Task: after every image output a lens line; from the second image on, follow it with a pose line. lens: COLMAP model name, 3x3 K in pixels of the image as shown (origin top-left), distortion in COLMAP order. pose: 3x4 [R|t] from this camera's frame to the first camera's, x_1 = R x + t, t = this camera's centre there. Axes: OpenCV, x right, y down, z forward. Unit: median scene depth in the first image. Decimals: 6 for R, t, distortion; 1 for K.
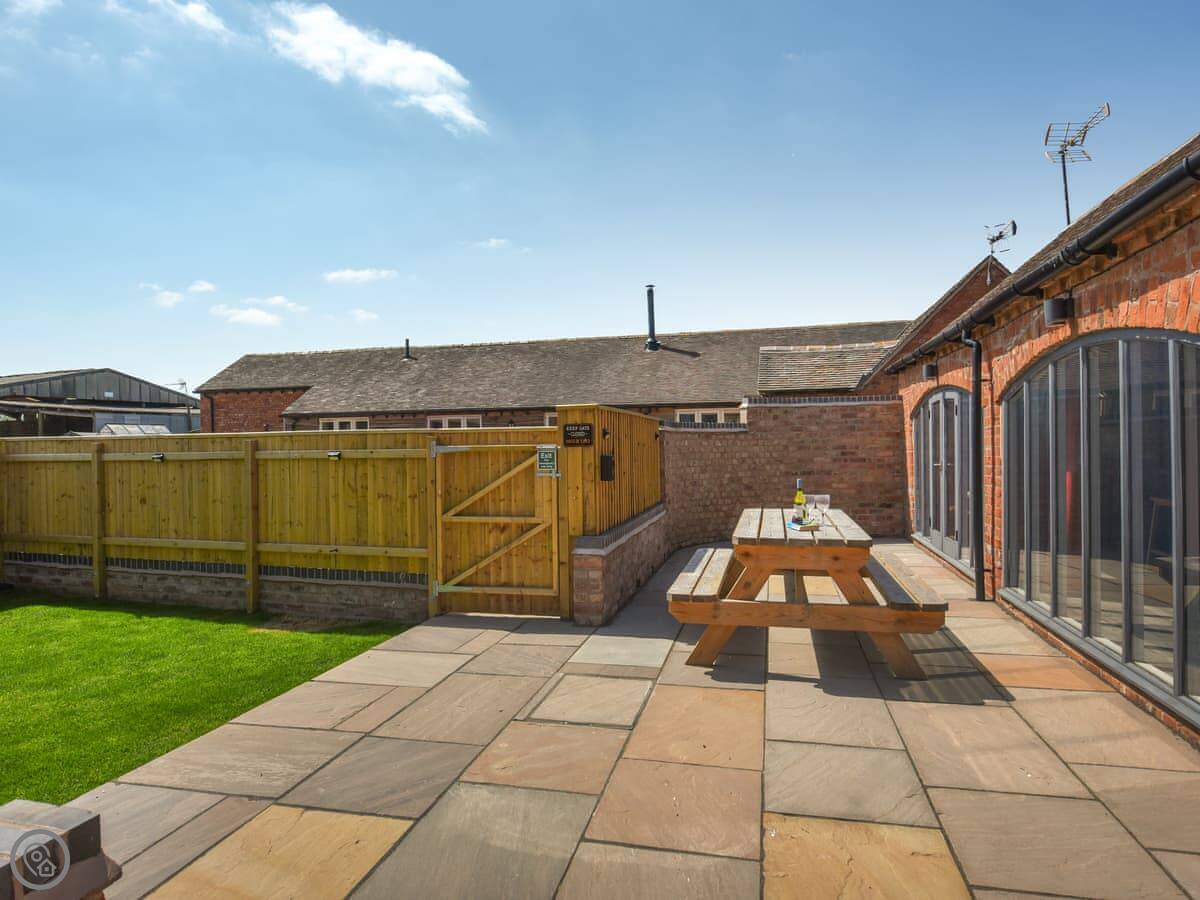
lens RADIAL K [[670.4, 0, 618.5], [0, 670.4, 452.8], [0, 0, 1]] dist [-0.002847, -0.003271]
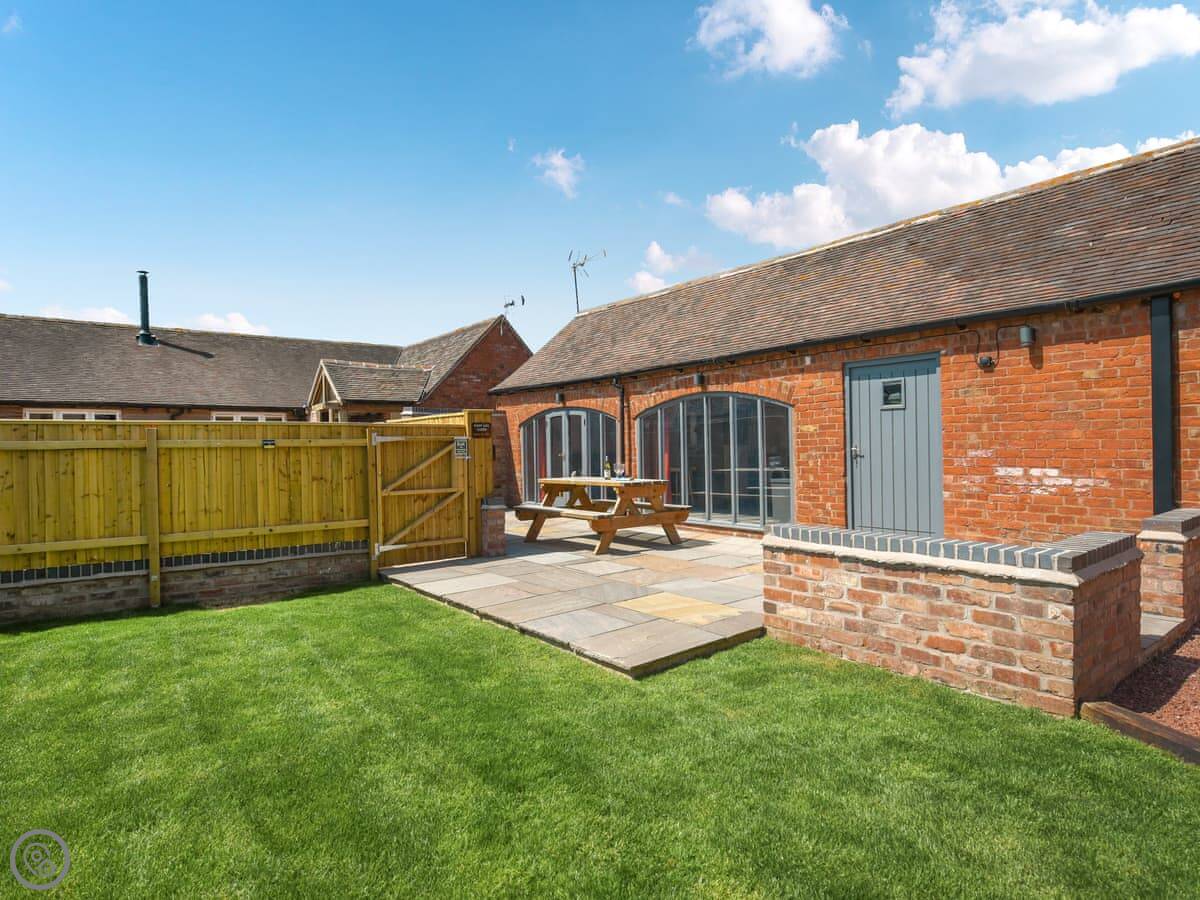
lens RADIAL K [[670.4, 0, 618.5], [0, 670.4, 452.8], [0, 0, 1]] dist [-0.002847, -0.003271]
pose [[0.604515, -0.003103, 0.796587, -0.957012], [0.017490, 0.999803, -0.009379, 0.038612], [-0.796401, 0.019602, 0.604450, -0.123487]]
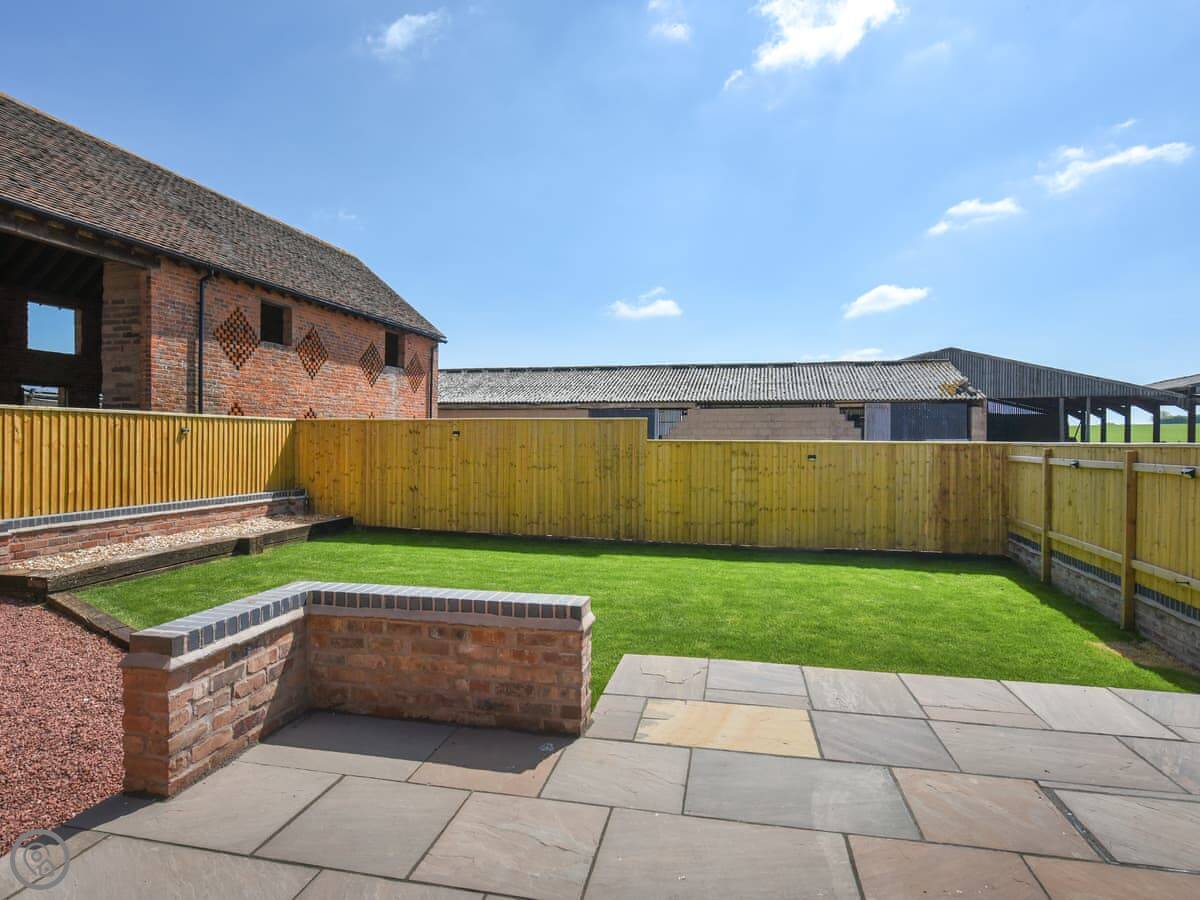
lens RADIAL K [[702.8, 0, 600.0], [0, 702.8, 450.0], [0, 0, 1]] dist [-0.010361, -0.002550]
pose [[0.005665, 0.030631, -0.999515, 0.463366], [-0.018971, 0.999354, 0.030518, -0.038099], [0.999804, 0.018789, 0.006242, 0.244221]]
